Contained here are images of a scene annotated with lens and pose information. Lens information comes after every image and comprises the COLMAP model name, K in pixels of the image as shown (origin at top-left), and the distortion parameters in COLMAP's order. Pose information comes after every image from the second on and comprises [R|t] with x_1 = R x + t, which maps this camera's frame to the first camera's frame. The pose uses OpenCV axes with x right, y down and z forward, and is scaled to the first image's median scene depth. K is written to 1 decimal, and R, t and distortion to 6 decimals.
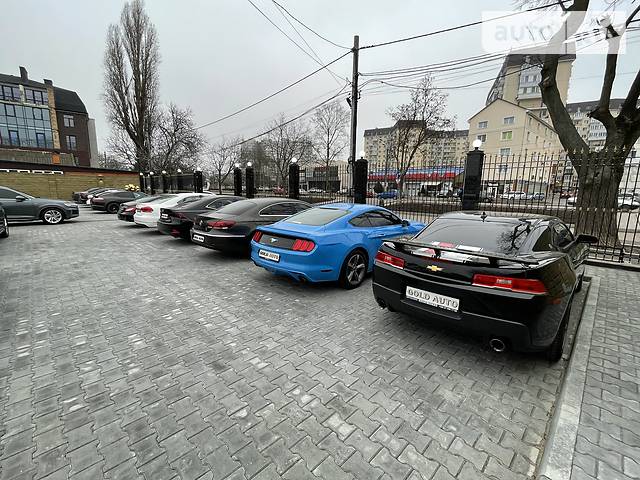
lens RADIAL K [[284.3, 0, 320.0], [0, 284.3, 240.0], [0, 0, 1]] dist [-0.002948, -0.000647]
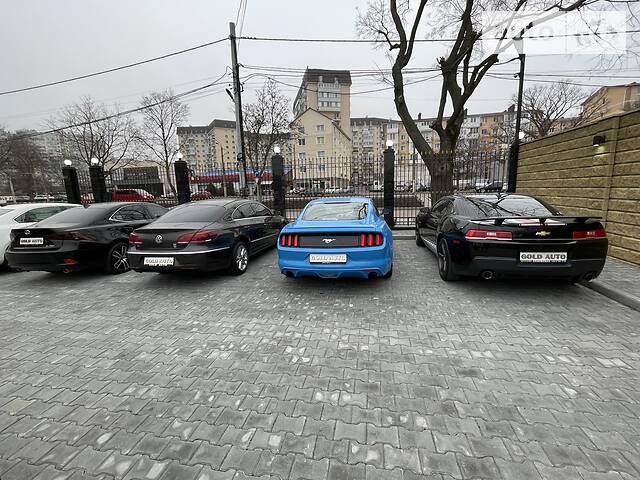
lens RADIAL K [[284.3, 0, 320.0], [0, 284.3, 240.0], [0, 0, 1]] dist [-0.002948, -0.000647]
pose [[0.823714, -0.142864, 0.548712, -0.649942], [0.144233, 0.988698, 0.040900, -0.040034], [-0.548354, 0.045452, 0.835010, 0.272357]]
